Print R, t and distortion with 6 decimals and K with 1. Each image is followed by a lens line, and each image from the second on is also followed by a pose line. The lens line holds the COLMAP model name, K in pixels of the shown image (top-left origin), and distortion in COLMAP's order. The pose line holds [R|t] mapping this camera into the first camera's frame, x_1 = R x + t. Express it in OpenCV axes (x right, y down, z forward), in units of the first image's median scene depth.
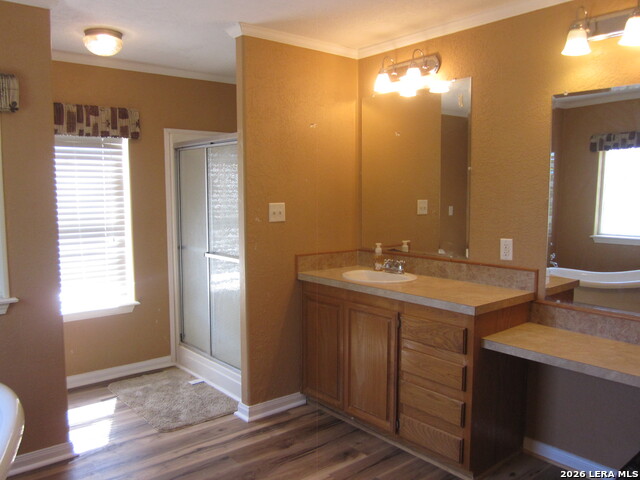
lens RADIAL K [[523.5, 0, 318.1], [0, 523.5, 240.6], [0, 0, 1]] dist [-0.072448, 0.023992]
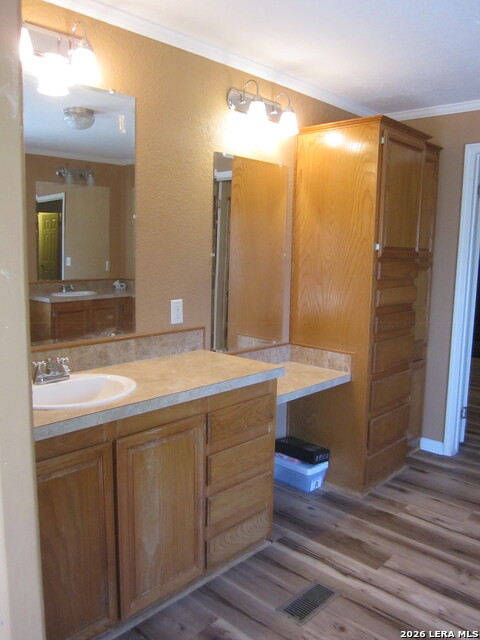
lens RADIAL K [[523.5, 0, 238.9], [0, 523.5, 319.3], [0, 0, 1]] dist [-0.072448, 0.023992]
pose [[-0.137196, -0.133566, 0.981498, -0.533000], [0.075189, 0.986604, 0.144771, -0.091223], [-0.987686, 0.093659, -0.125315, 0.990278]]
